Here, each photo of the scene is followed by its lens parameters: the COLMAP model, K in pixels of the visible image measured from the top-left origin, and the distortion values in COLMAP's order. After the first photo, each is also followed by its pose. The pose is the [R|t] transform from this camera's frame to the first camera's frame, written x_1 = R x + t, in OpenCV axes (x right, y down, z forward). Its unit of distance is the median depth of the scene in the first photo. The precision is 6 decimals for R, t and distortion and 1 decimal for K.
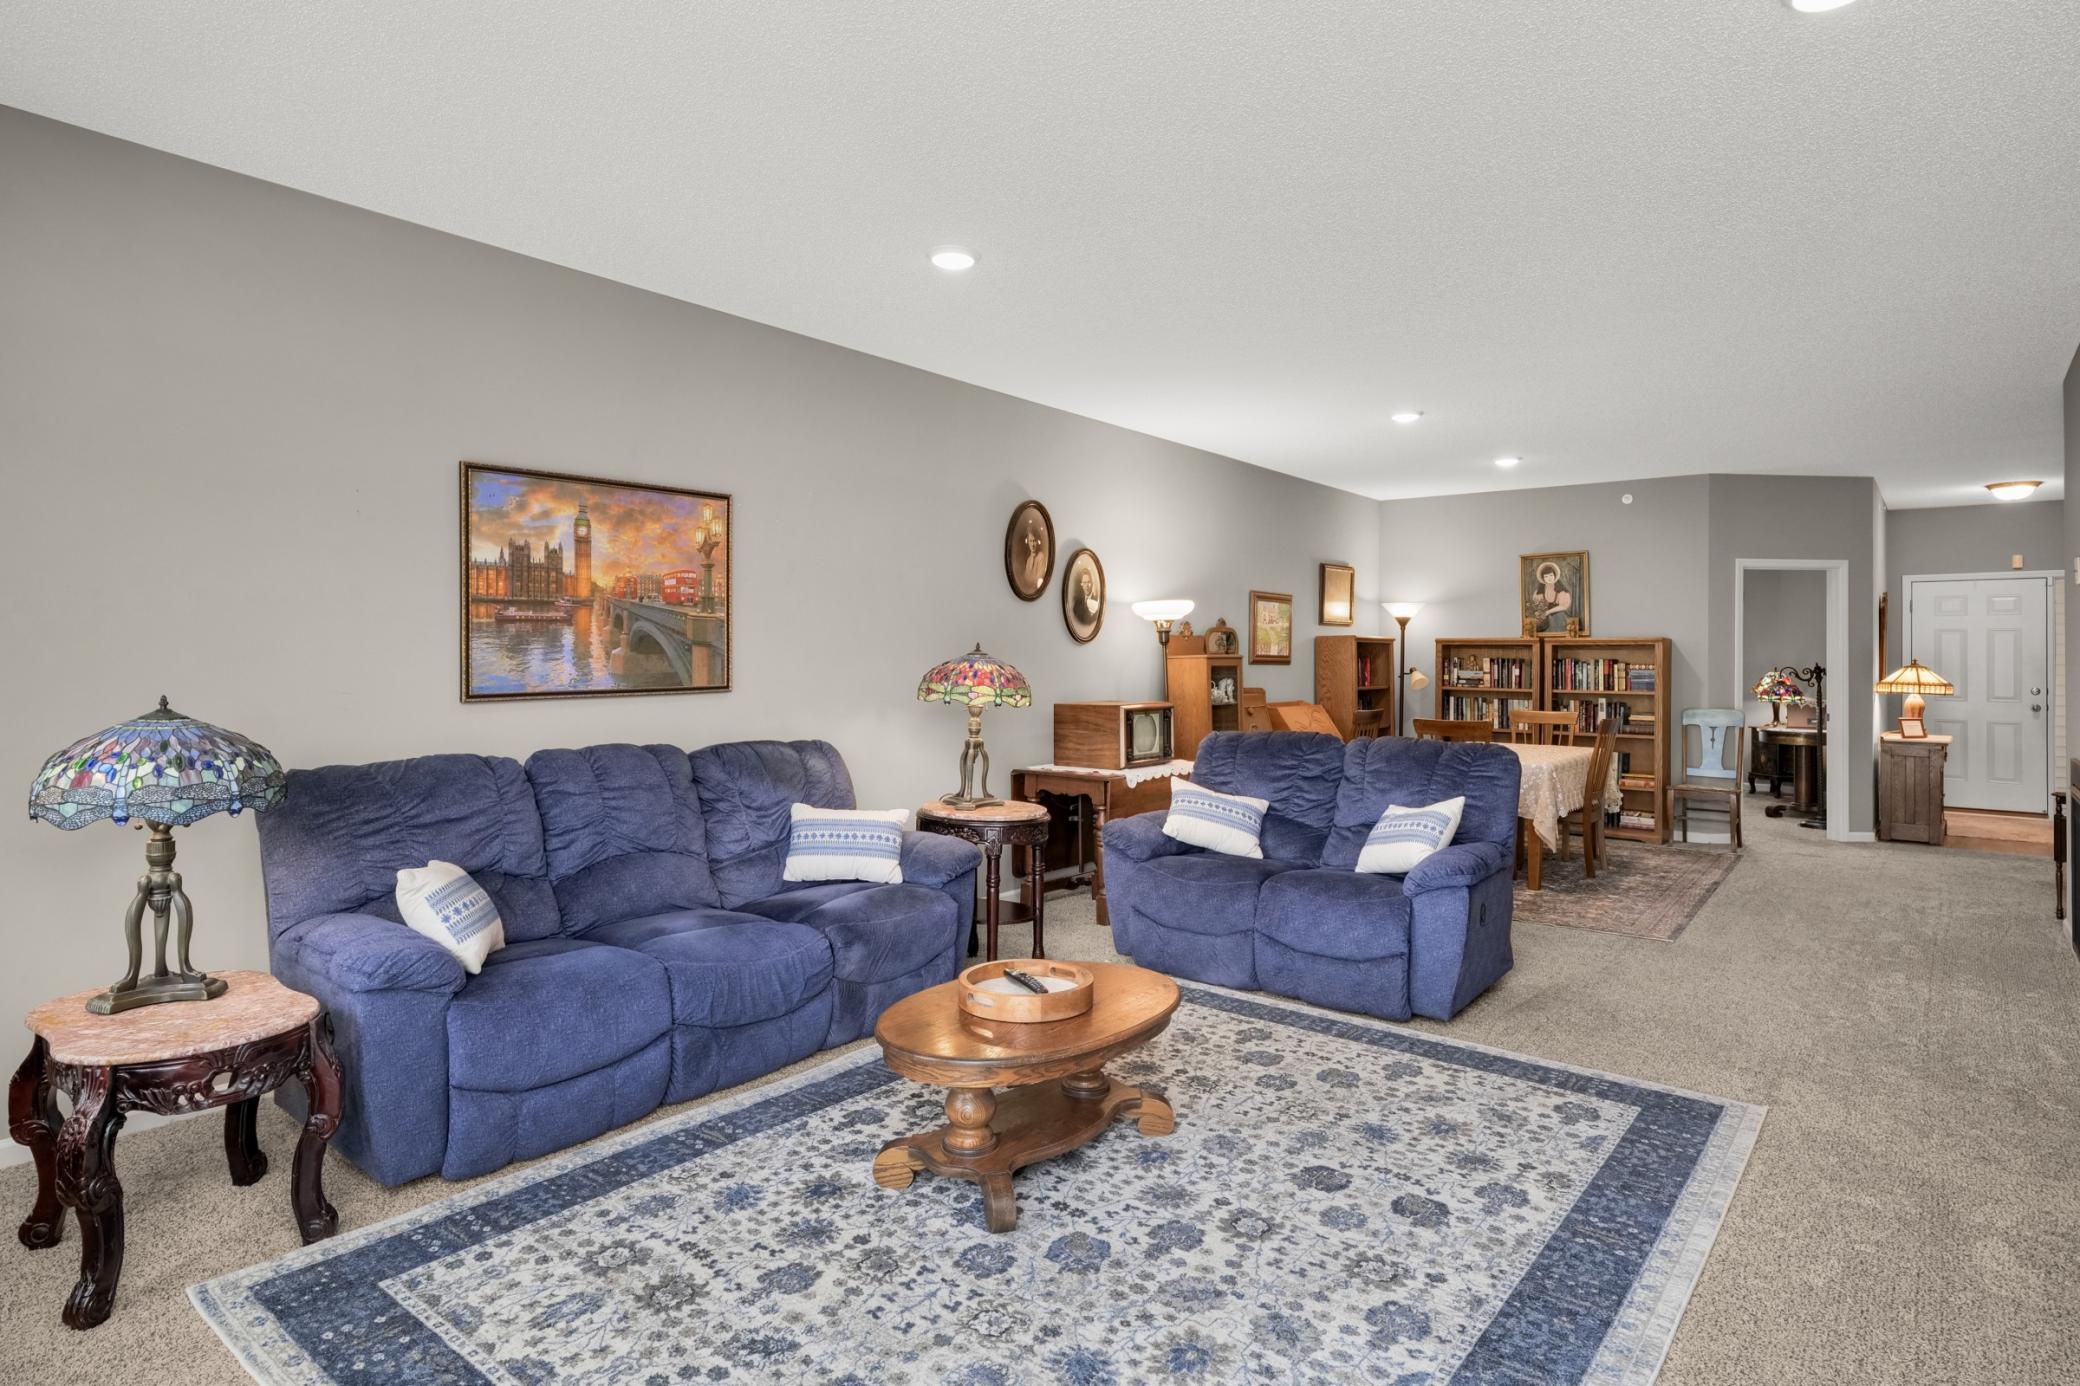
lens RADIAL K [[1157.7, 0, 1011.8], [0, 1157.7, 644.8], [0, 0, 1]] dist [0.004366, 0.000815]
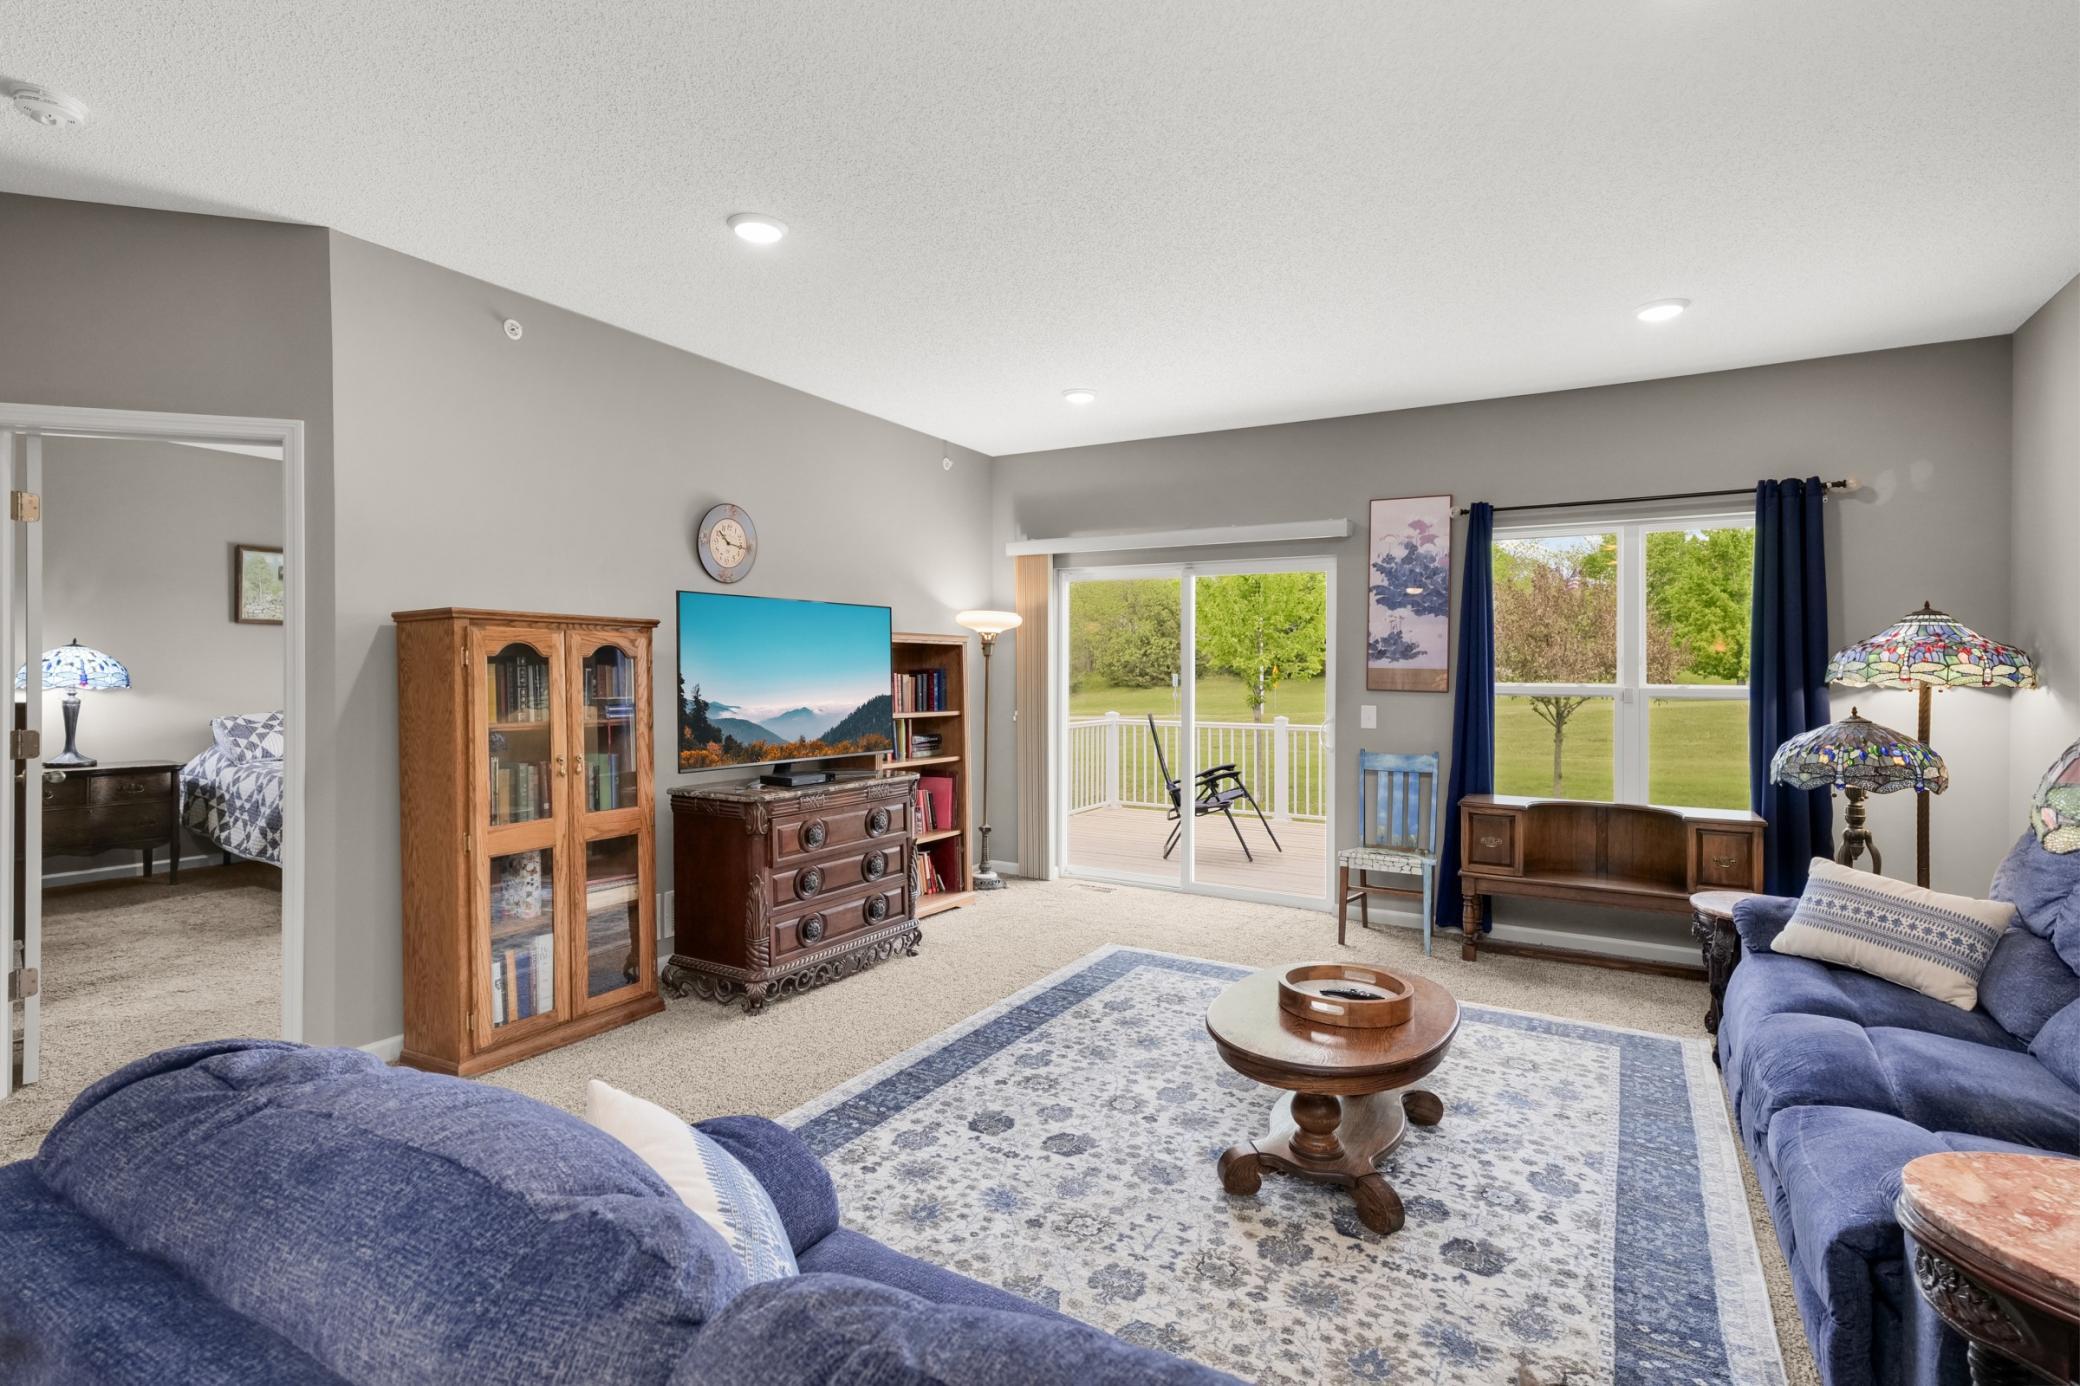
lens RADIAL K [[1002.1, 0, 1040.2], [0, 1002.1, 675.7], [0, 0, 1]] dist [0.008698, -0.000228]
pose [[-0.982683, -0.011280, -0.184952, 0.413858], [-0.009707, 0.999909, -0.009407, 0.022122], [0.185041, -0.007449, -0.982703, 1.686460]]
